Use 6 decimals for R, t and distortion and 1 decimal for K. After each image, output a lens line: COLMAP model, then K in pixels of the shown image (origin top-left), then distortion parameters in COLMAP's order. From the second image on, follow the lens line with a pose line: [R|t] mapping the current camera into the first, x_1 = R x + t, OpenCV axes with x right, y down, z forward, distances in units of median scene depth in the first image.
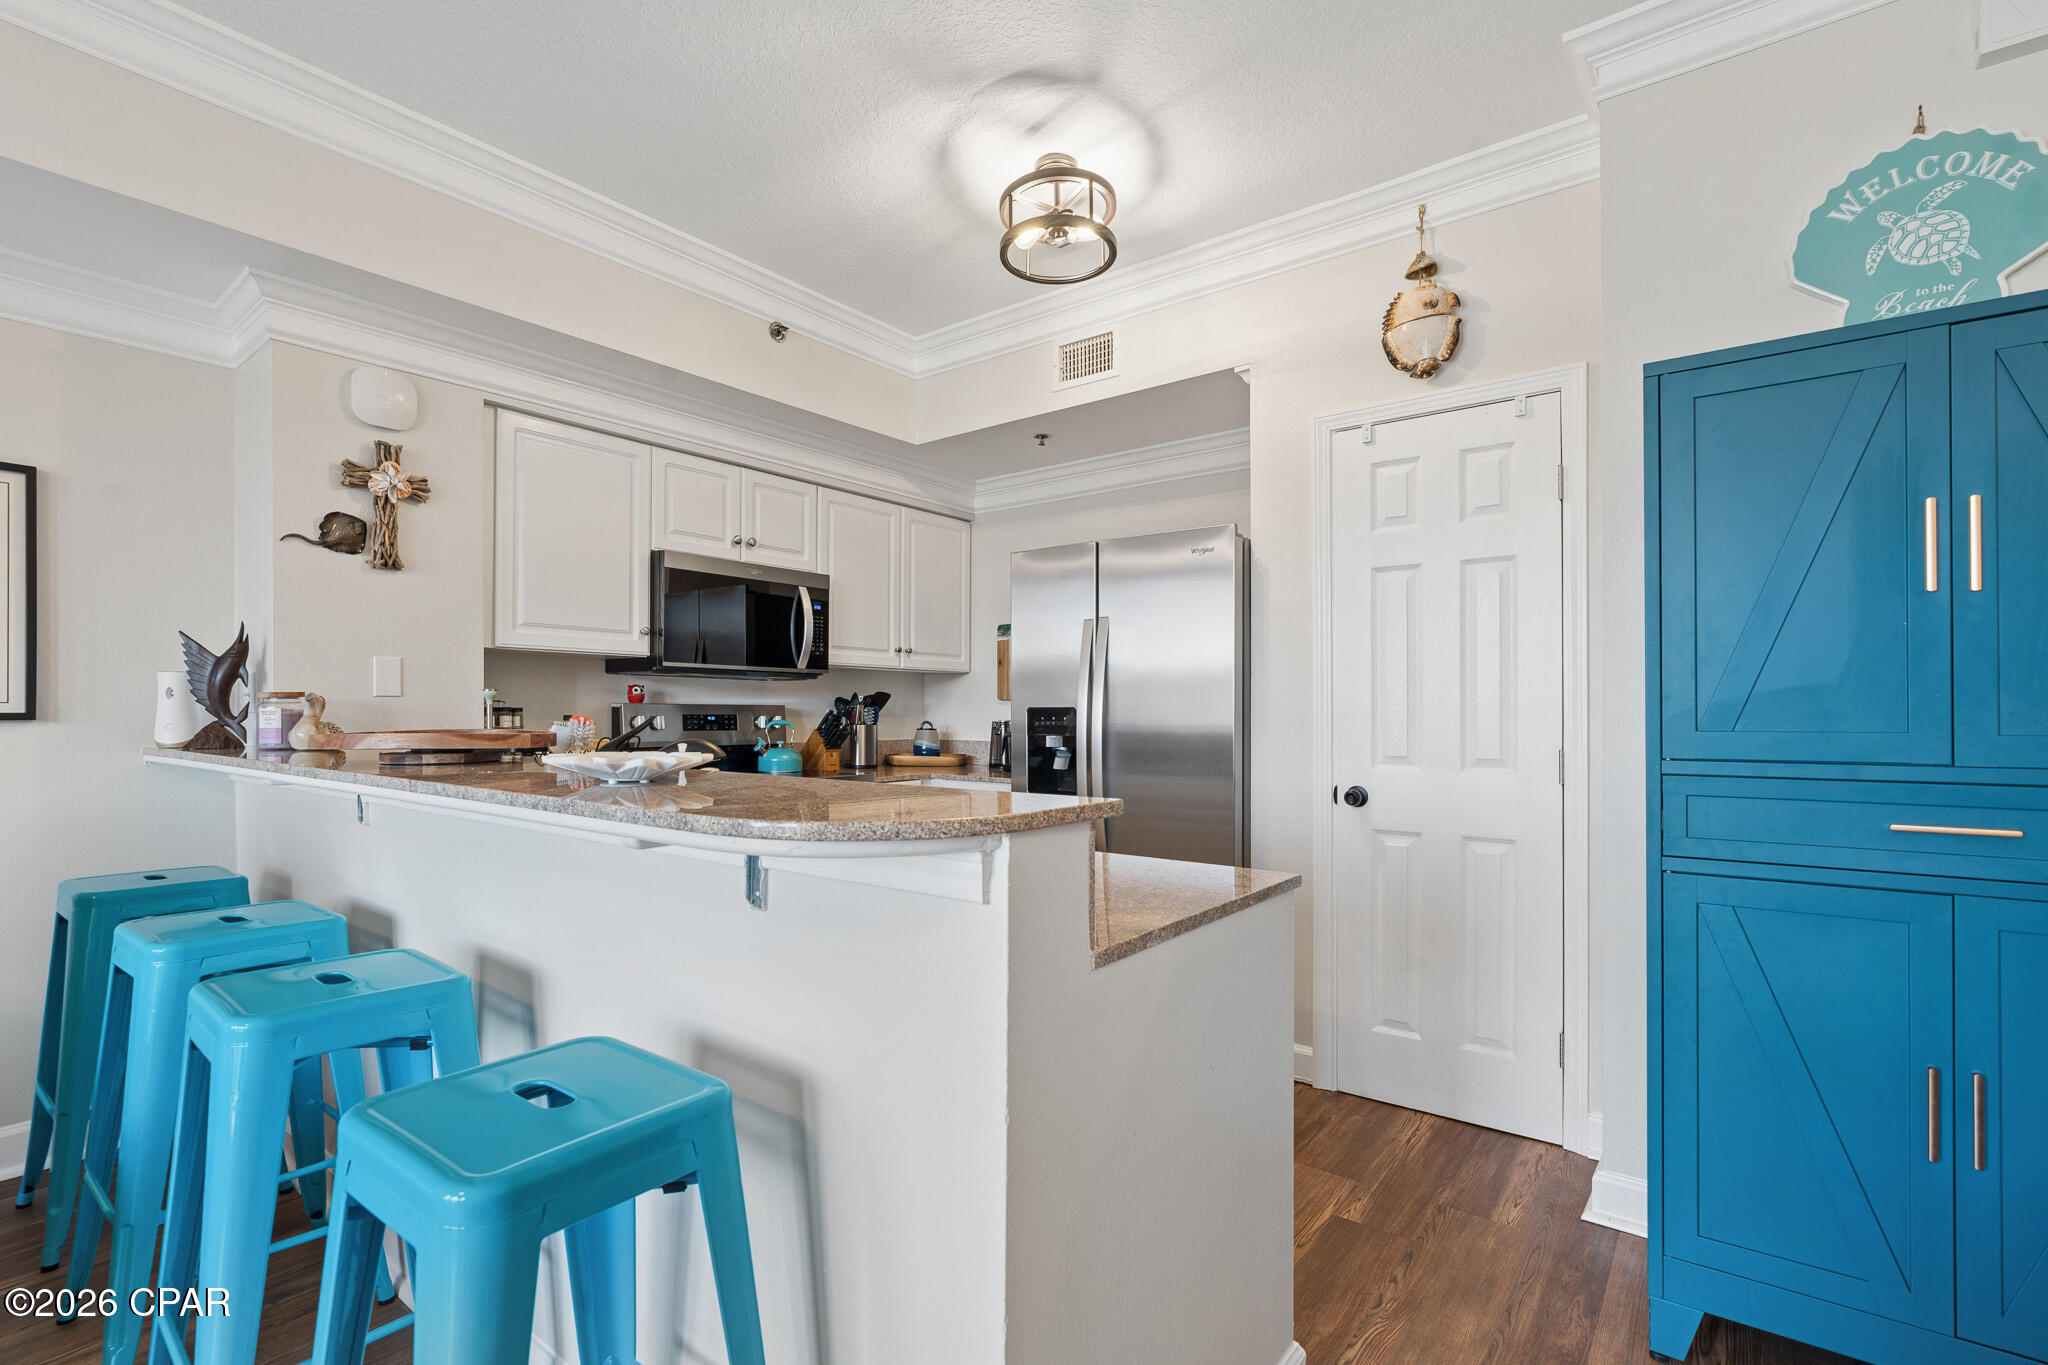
lens RADIAL K [[938.0, 0, 1010.4], [0, 938.0, 711.8], [0, 0, 1]] dist [-0.002485, 0.002244]
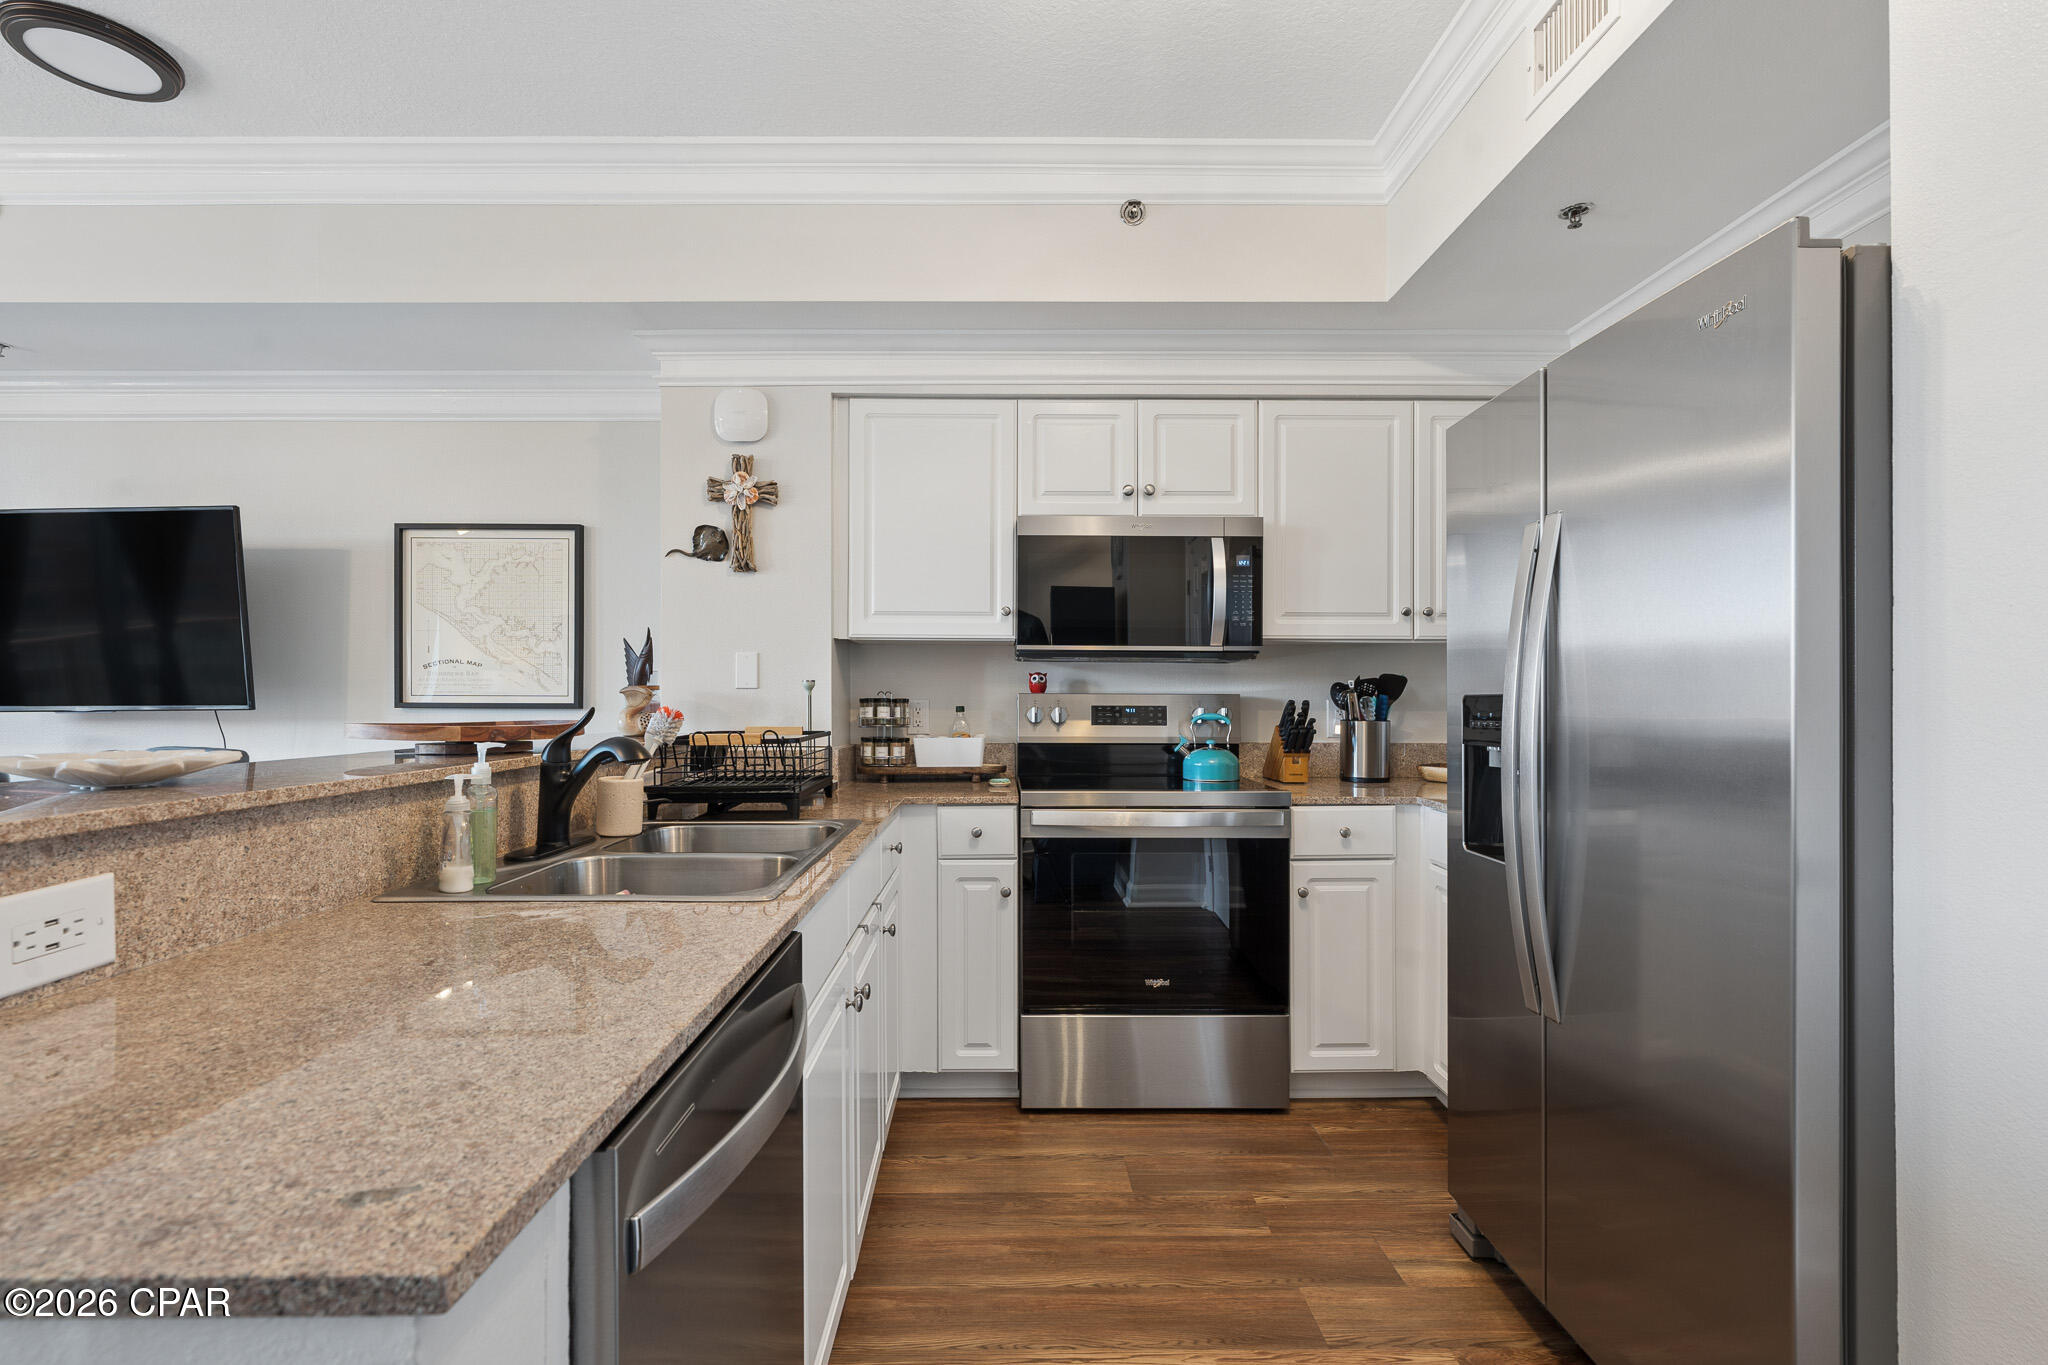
lens RADIAL K [[938.0, 0, 1016.8], [0, 938.0, 700.6], [0, 0, 1]] dist [-0.002485, 0.002244]
pose [[0.623037, 0.000128, -0.782193, 0.364356], [-0.000090, 1.000000, 0.000092, -0.002273], [0.782193, 0.000013, 0.623037, 0.539534]]
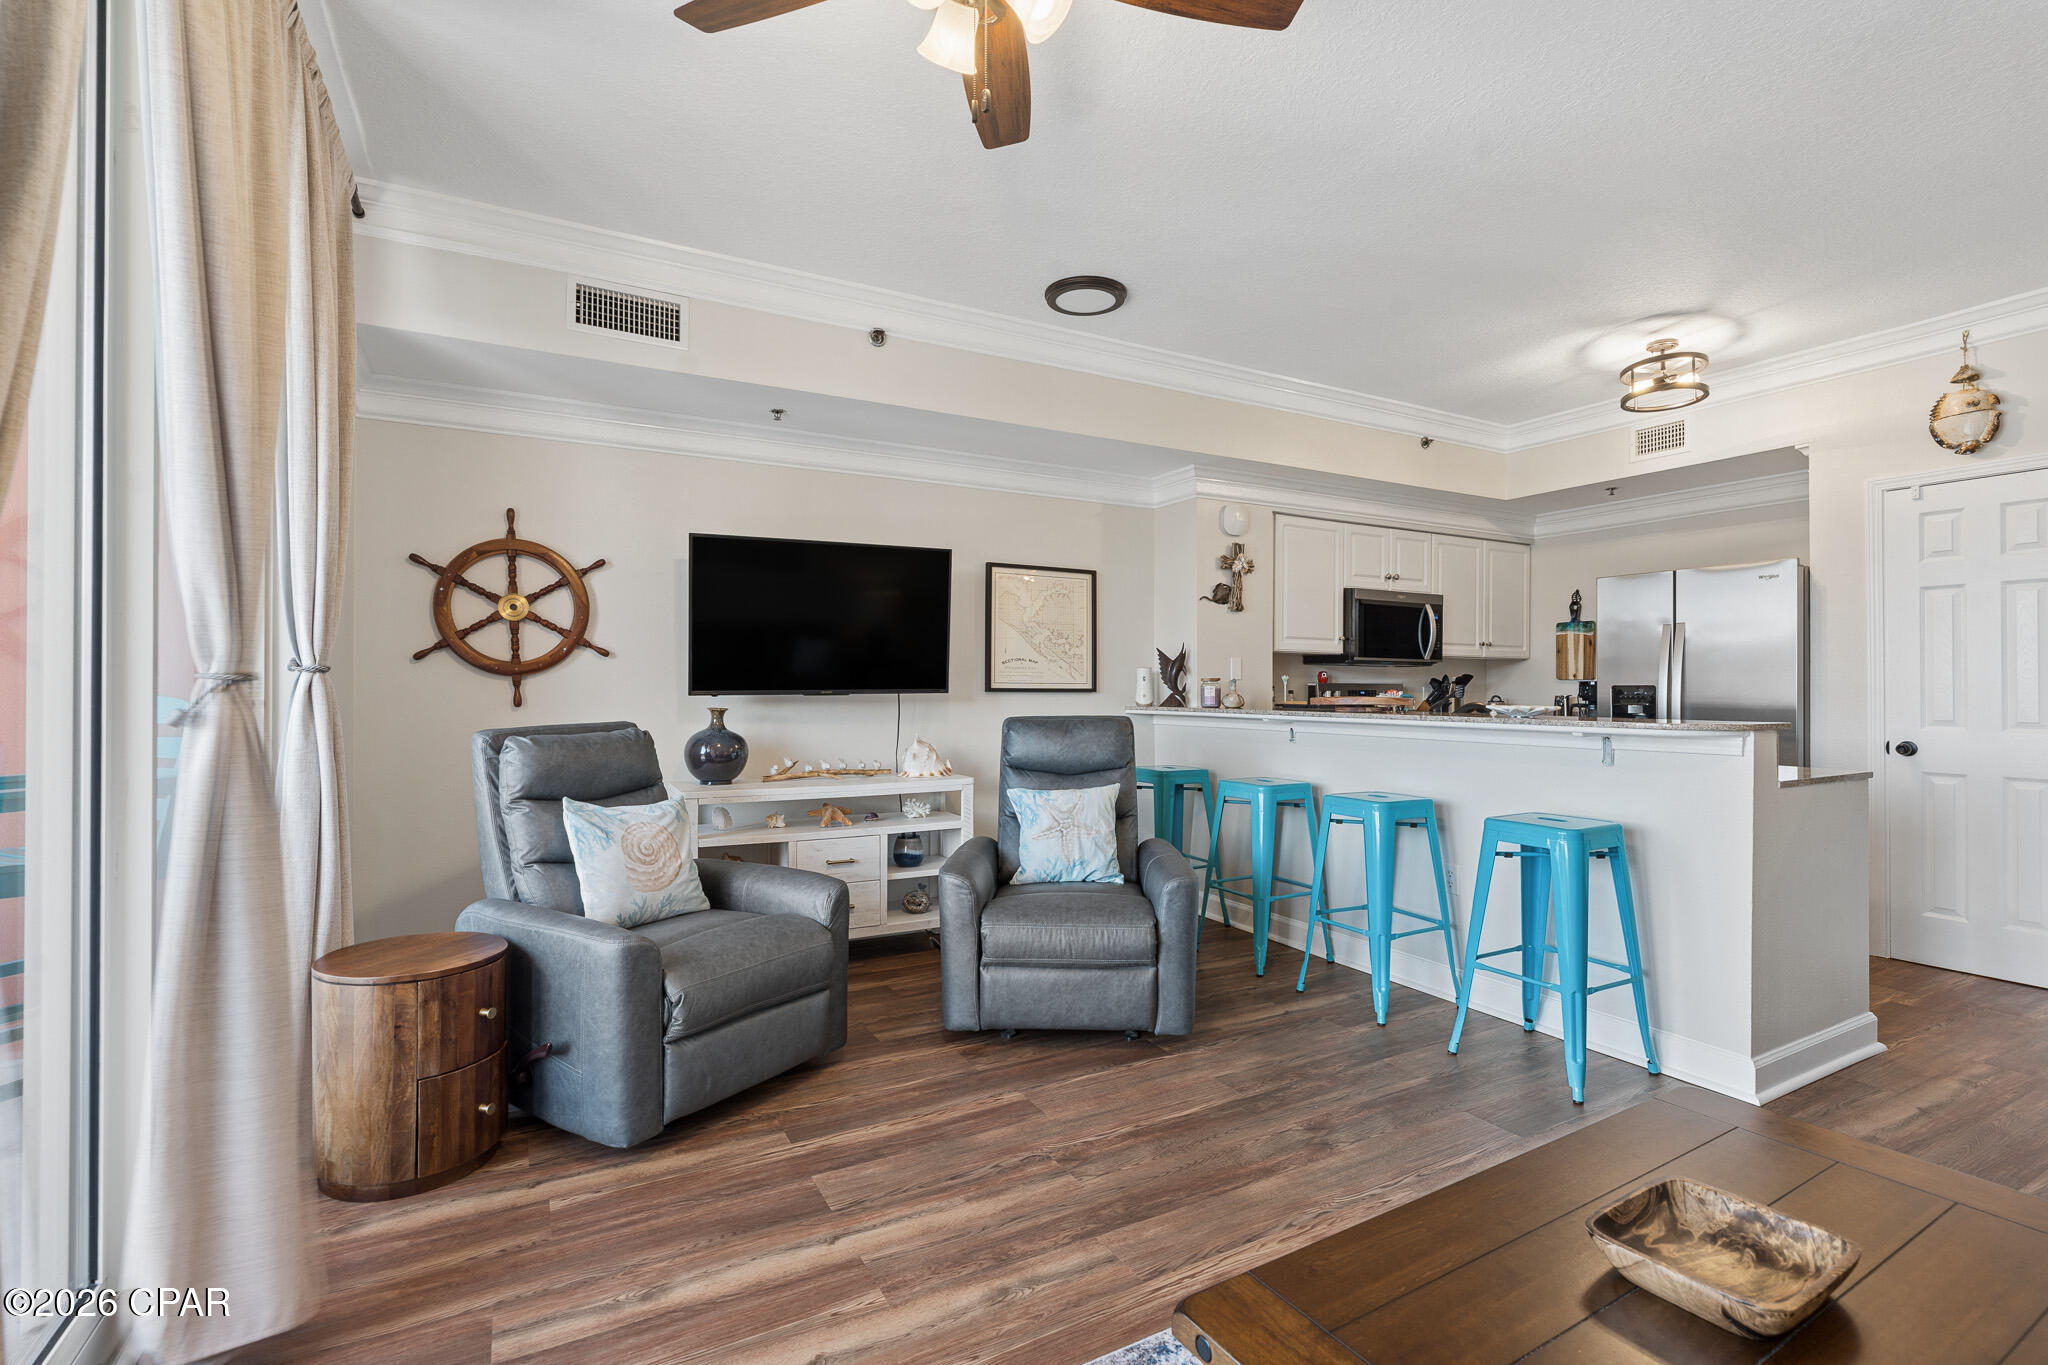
lens RADIAL K [[938.0, 0, 1030.9], [0, 938.0, 684.3], [0, 0, 1]] dist [-0.002485, 0.002244]
pose [[0.923329, -0.000598, -0.384010, -0.312225], [-0.001242, 0.999989, -0.004542, 0.001121], [0.384008, 0.004671, 0.923318, -0.825432]]
